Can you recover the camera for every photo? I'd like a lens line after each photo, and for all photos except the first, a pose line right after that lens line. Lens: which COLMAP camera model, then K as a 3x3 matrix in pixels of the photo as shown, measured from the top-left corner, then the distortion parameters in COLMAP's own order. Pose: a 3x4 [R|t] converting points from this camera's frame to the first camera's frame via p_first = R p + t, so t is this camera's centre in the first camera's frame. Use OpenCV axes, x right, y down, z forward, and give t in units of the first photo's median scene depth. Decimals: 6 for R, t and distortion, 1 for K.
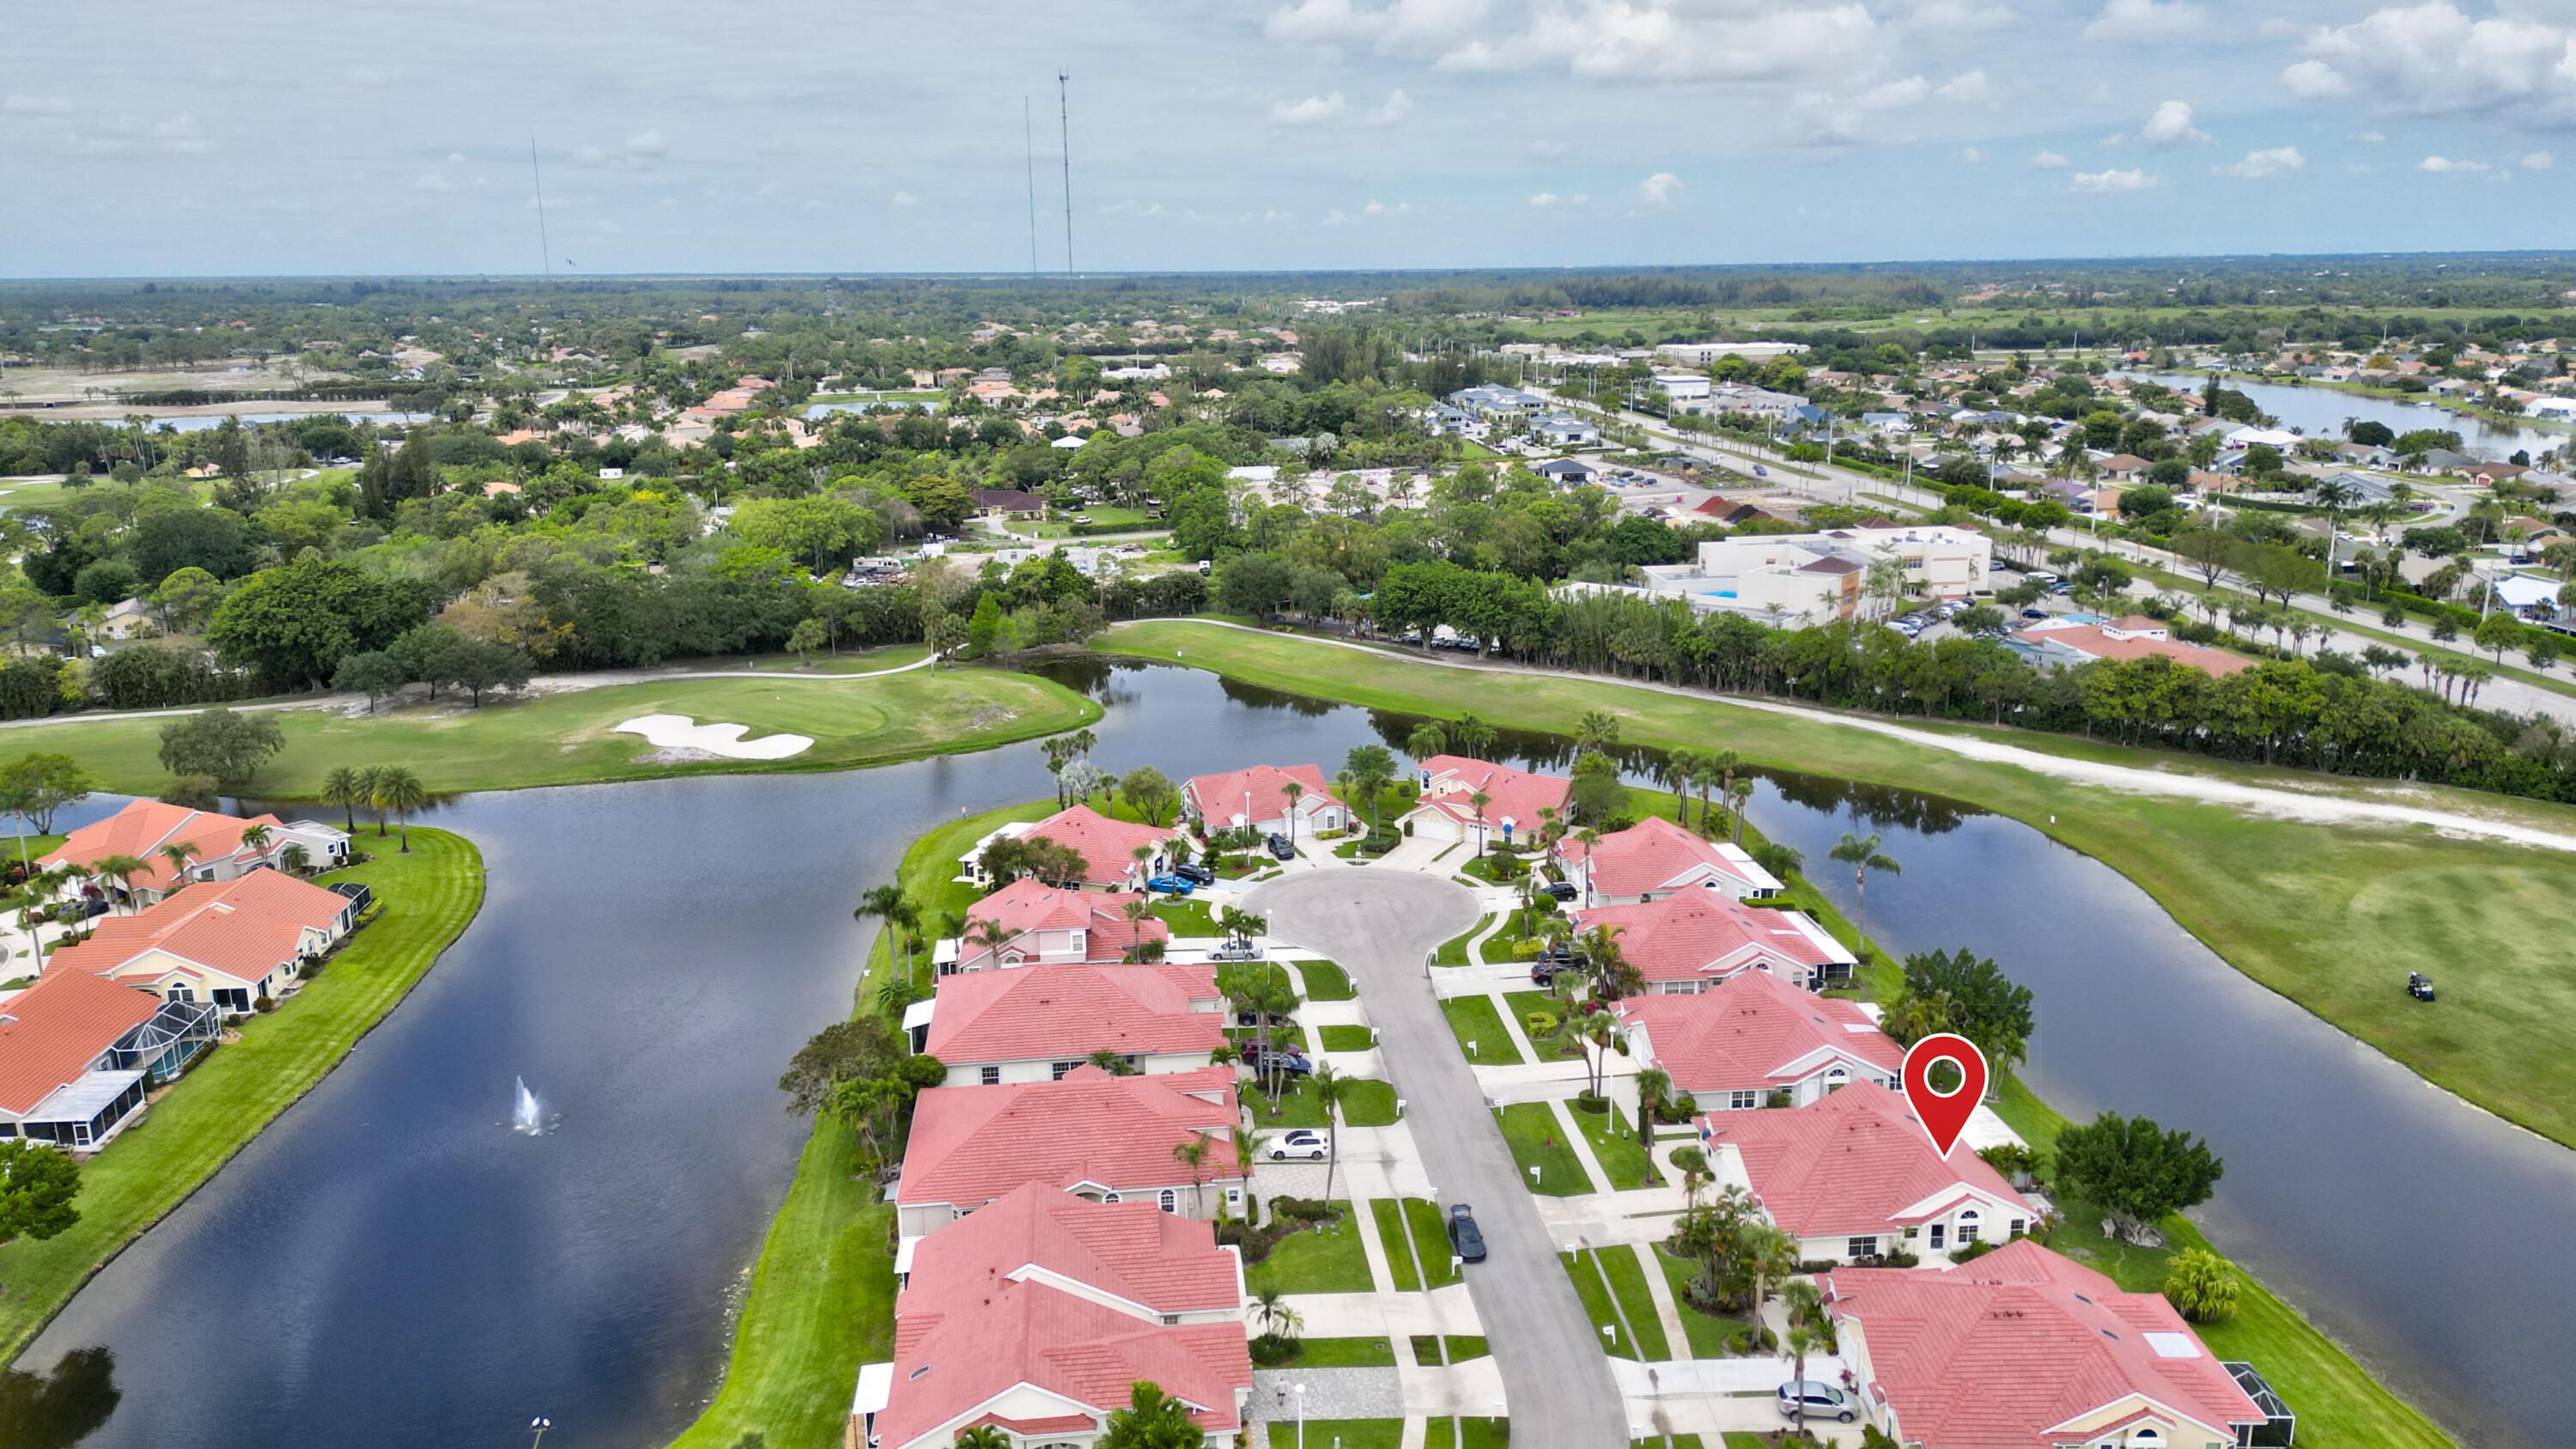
lens RADIAL K [[1817.2, 0, 1288.0], [0, 1817.2, 724.5], [0, 0, 1]] dist [0.125173, -0.169432]
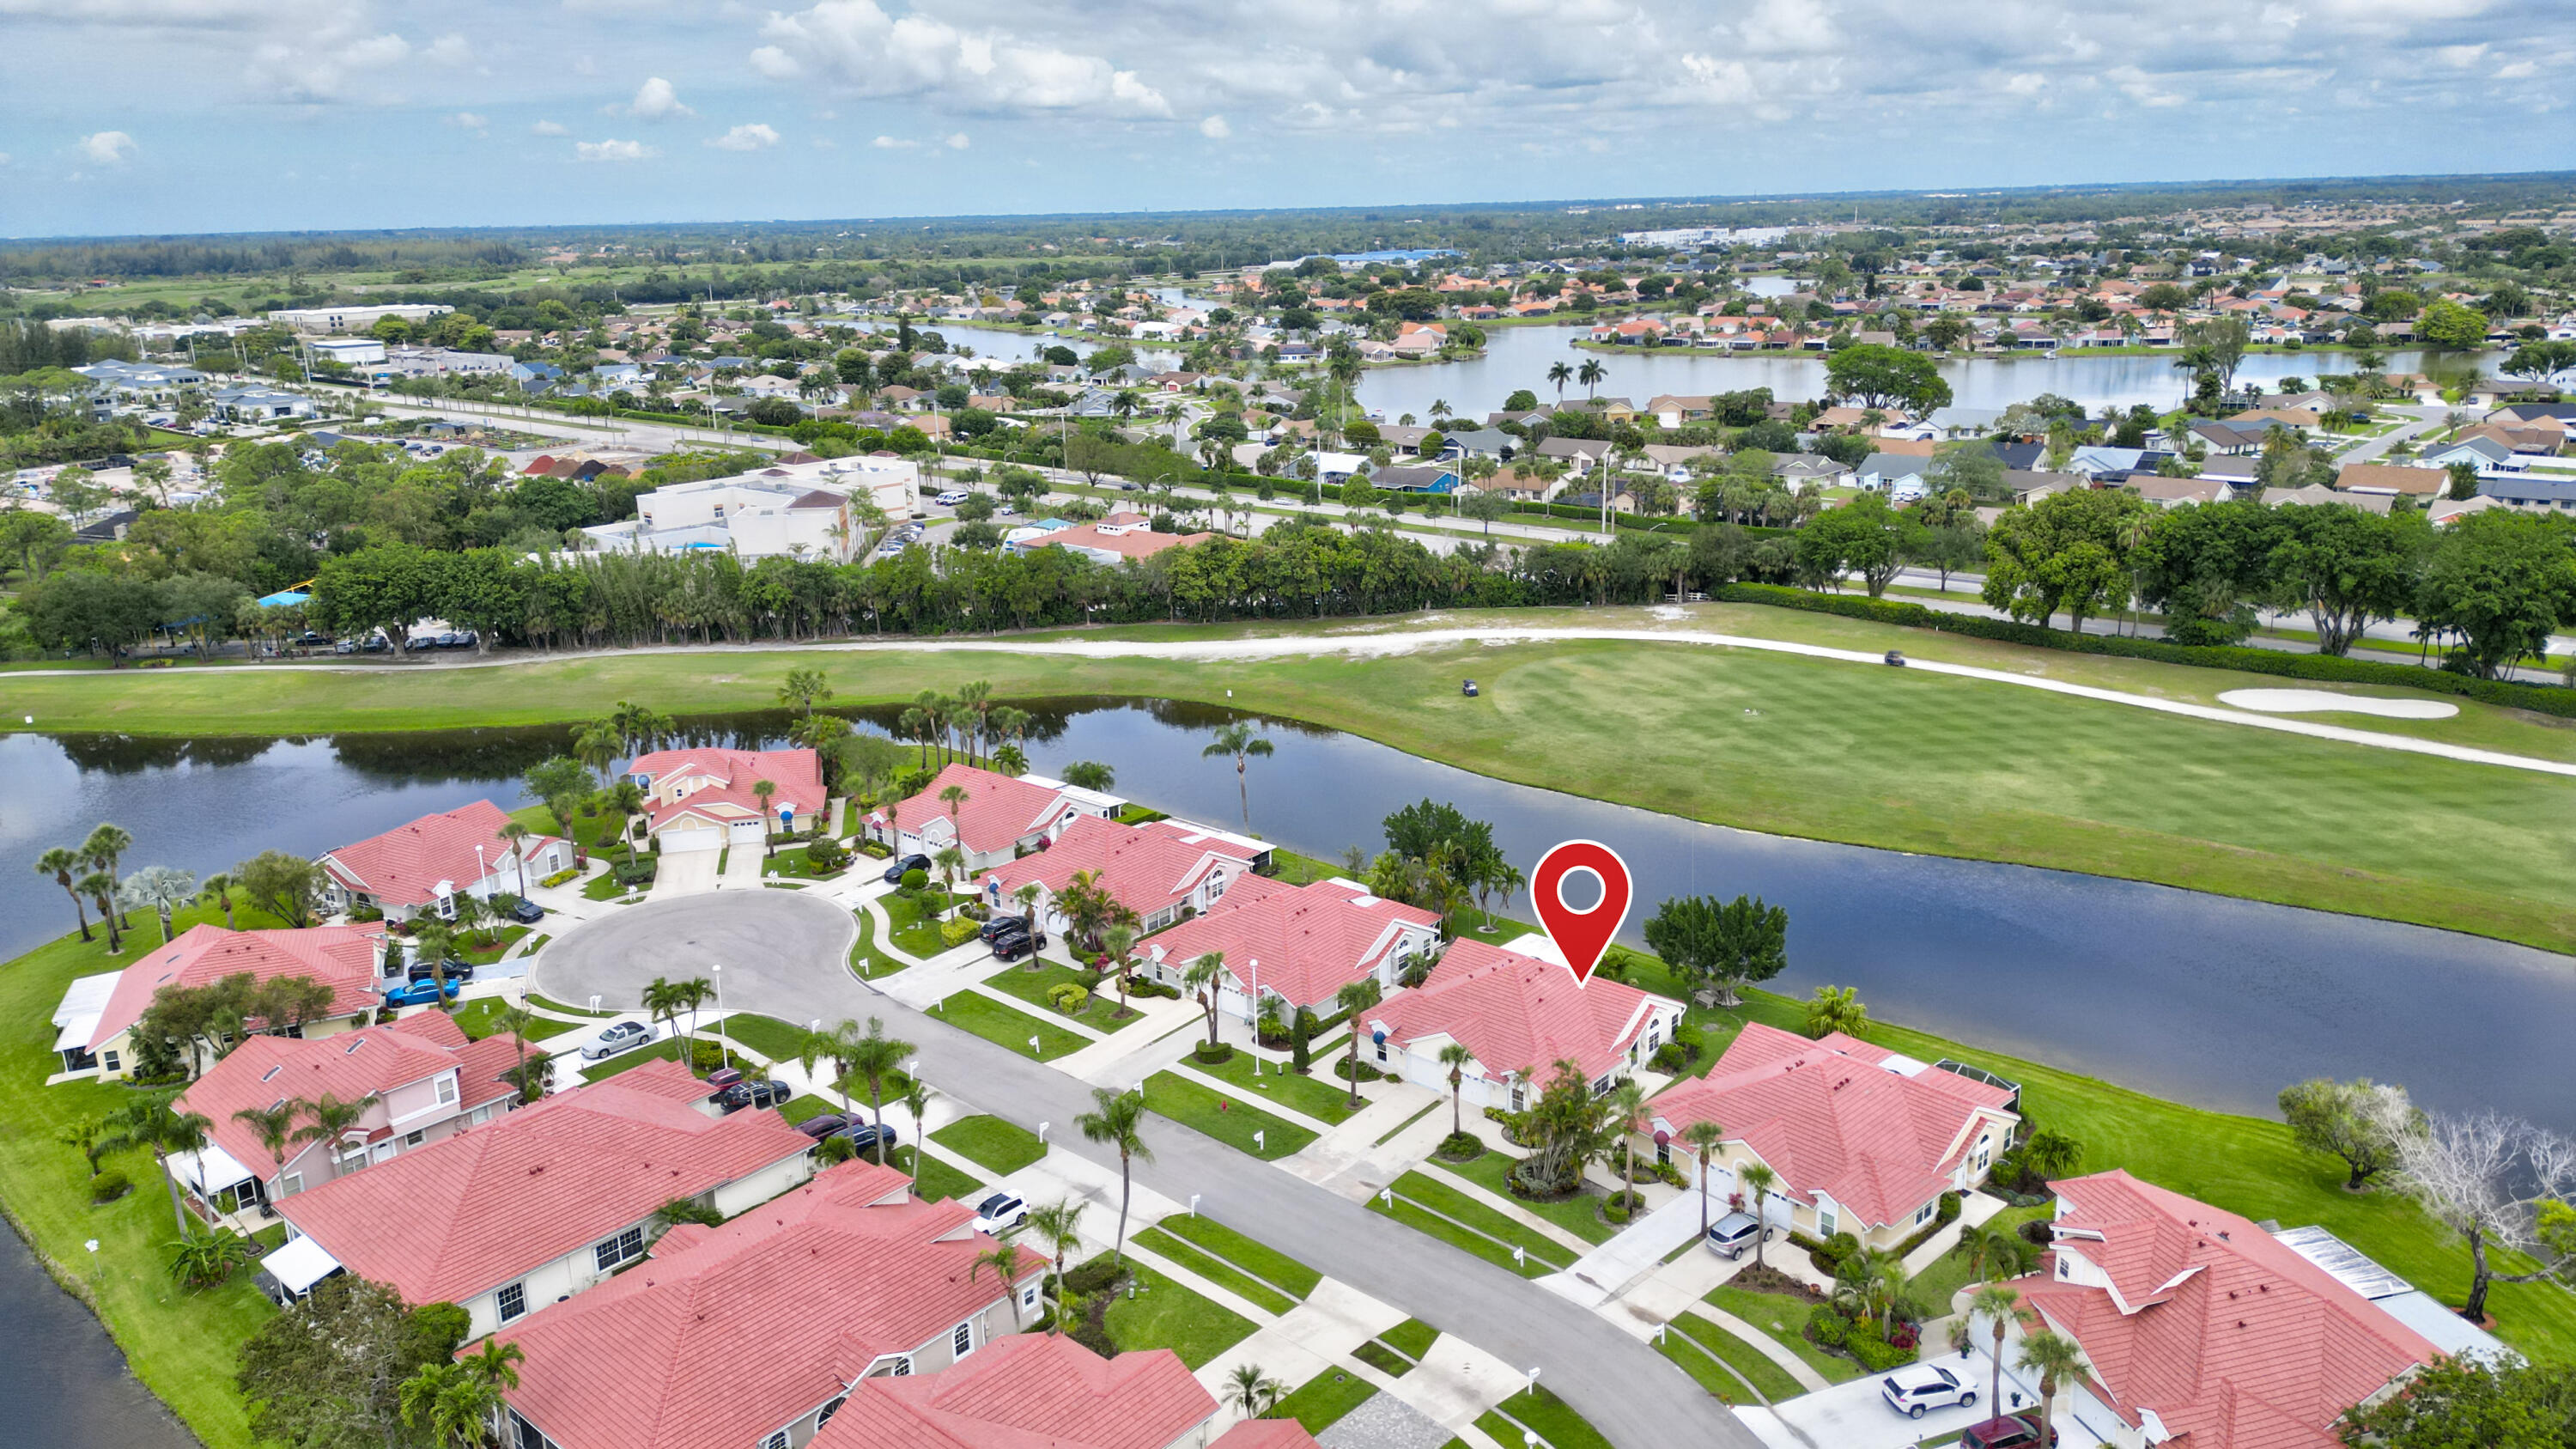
lens RADIAL K [[1778.0, 0, 1288.0], [0, 1778.0, 724.5], [0, 0, 1]] dist [0.095682, -0.105848]
pose [[0.738935, -0.195357, 0.644833, -0.255567], [0.180393, 0.979467, 0.090018, -0.019454], [-0.649178, 0.049806, 0.759004, 0.219404]]
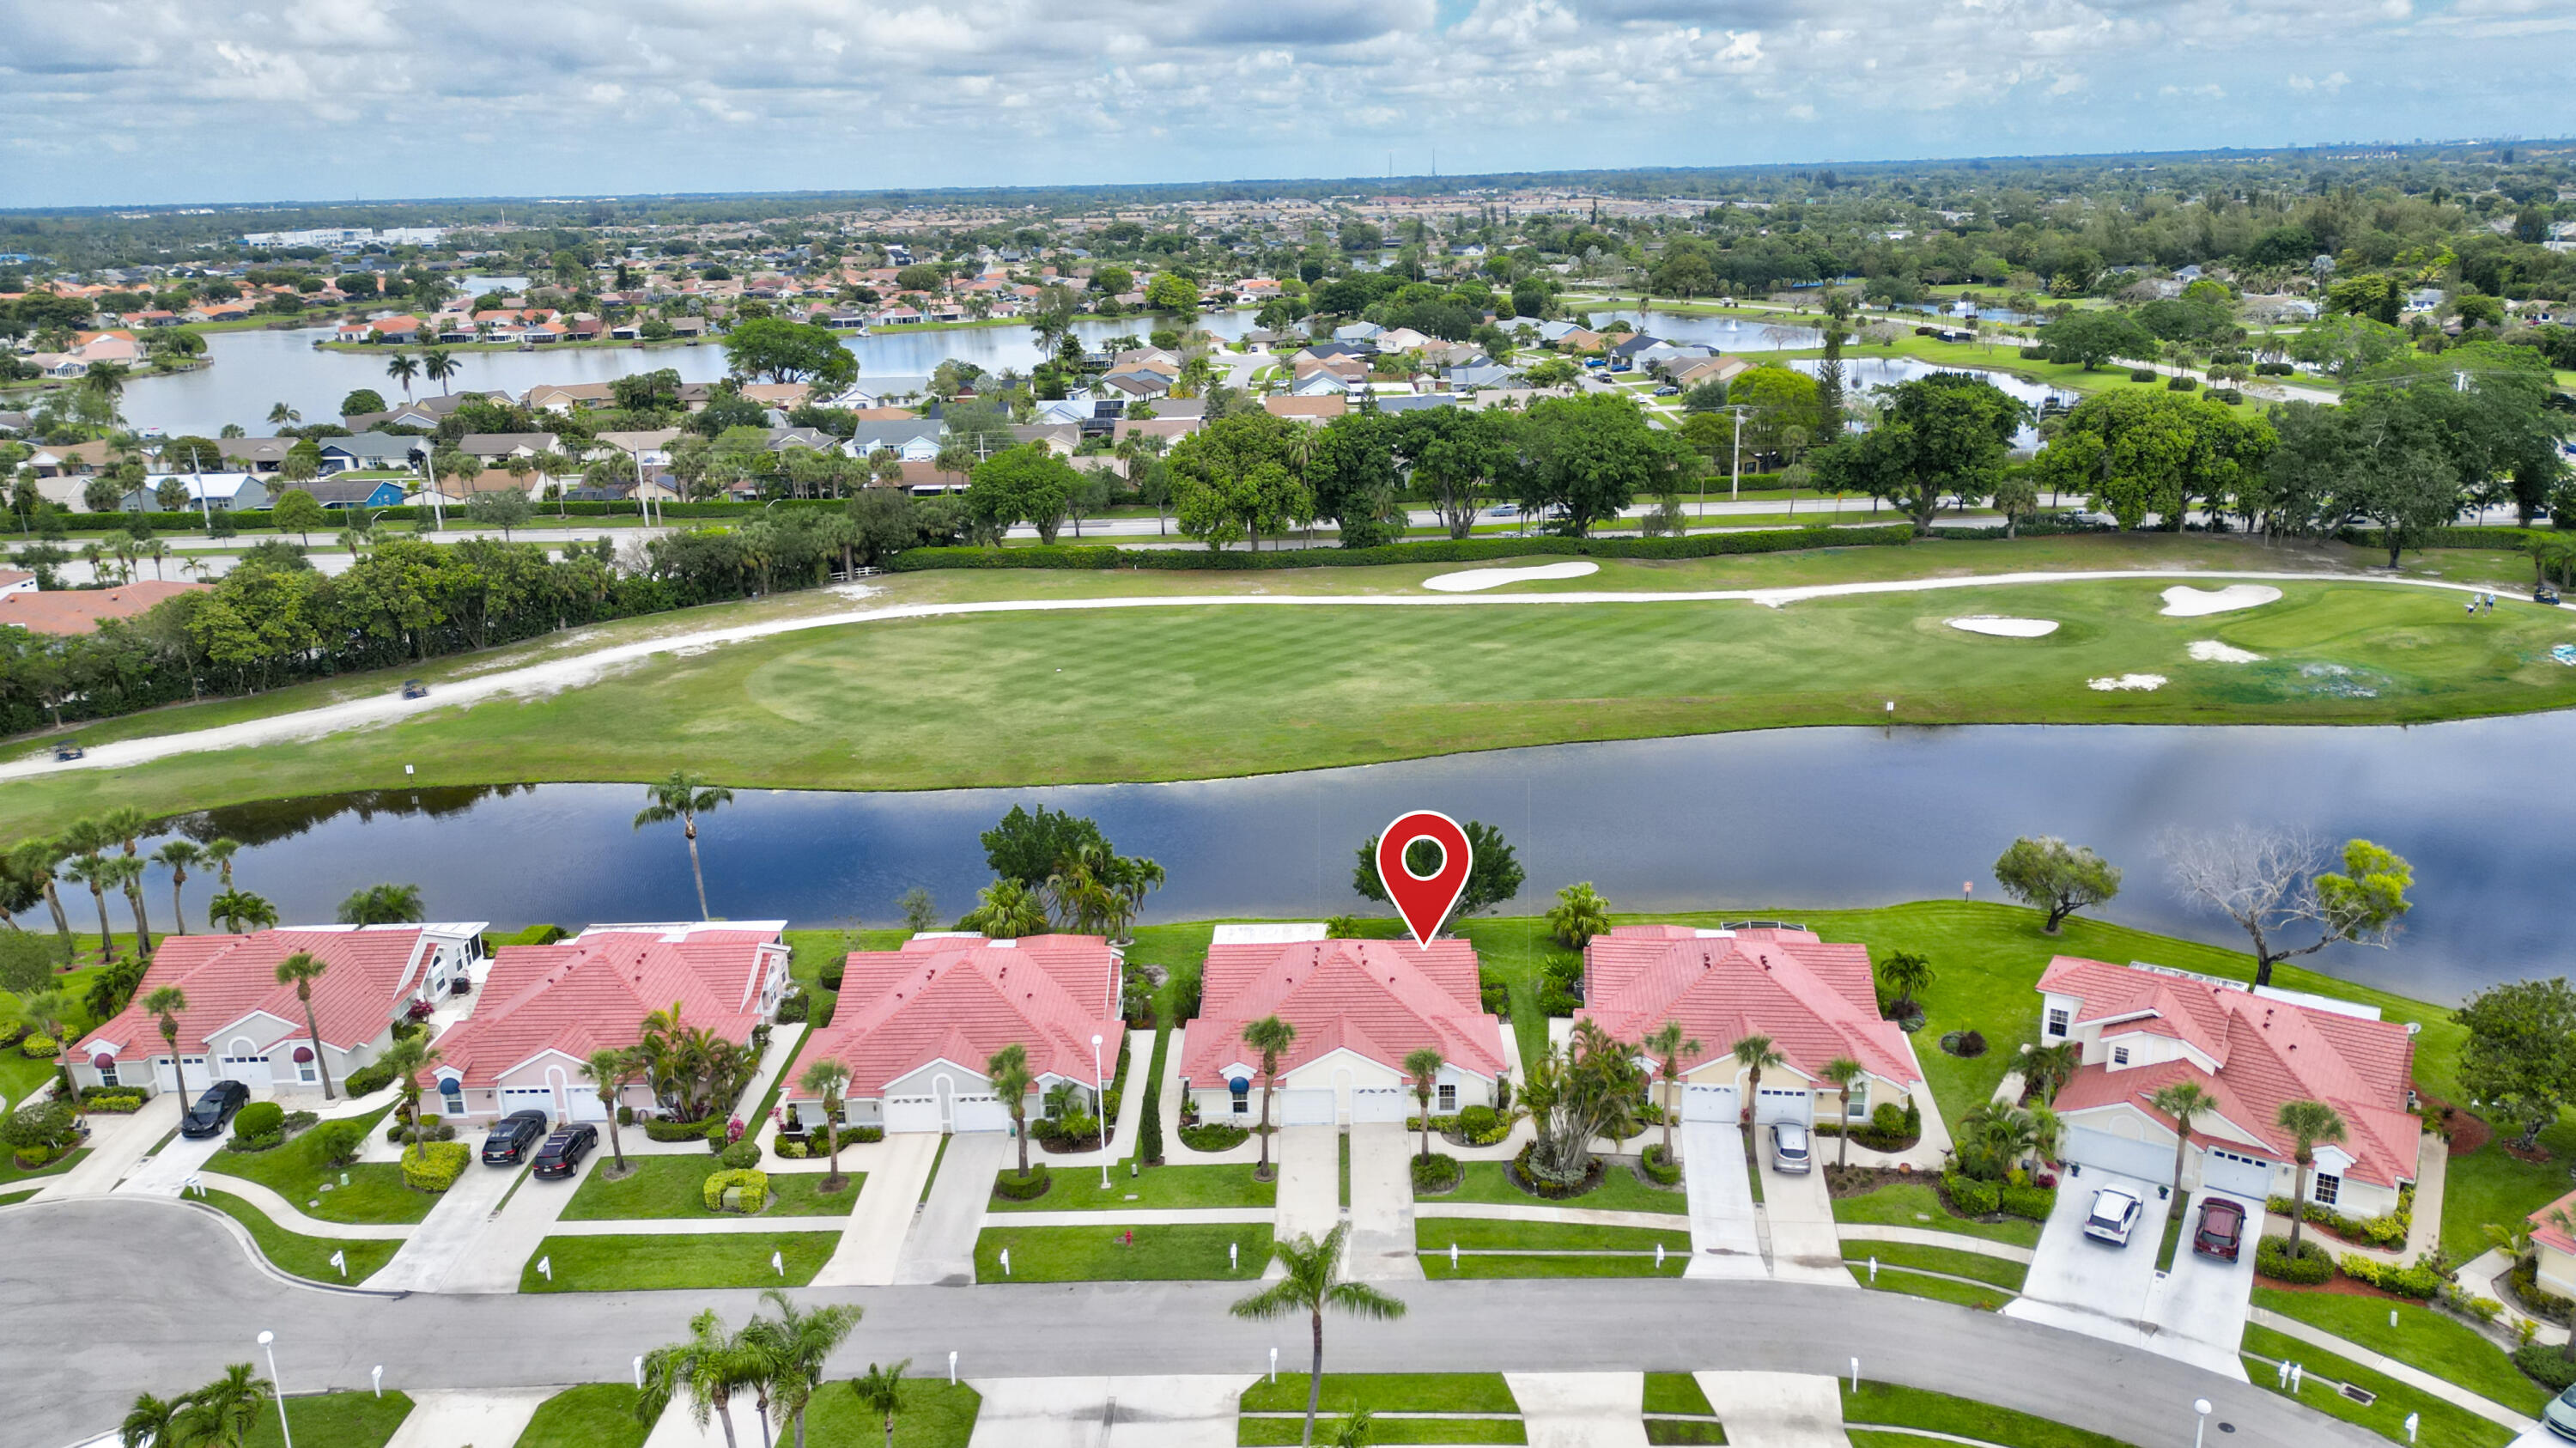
lens RADIAL K [[1795.1, 0, 1288.0], [0, 1795.1, 724.0], [0, 0, 1]] dist [0.070622, -0.081268]
pose [[0.122706, -0.281267, 0.951752, -0.292849], [0.263535, 0.933805, 0.241986, -0.060033], [-0.956814, 0.221126, 0.188707, 0.555398]]
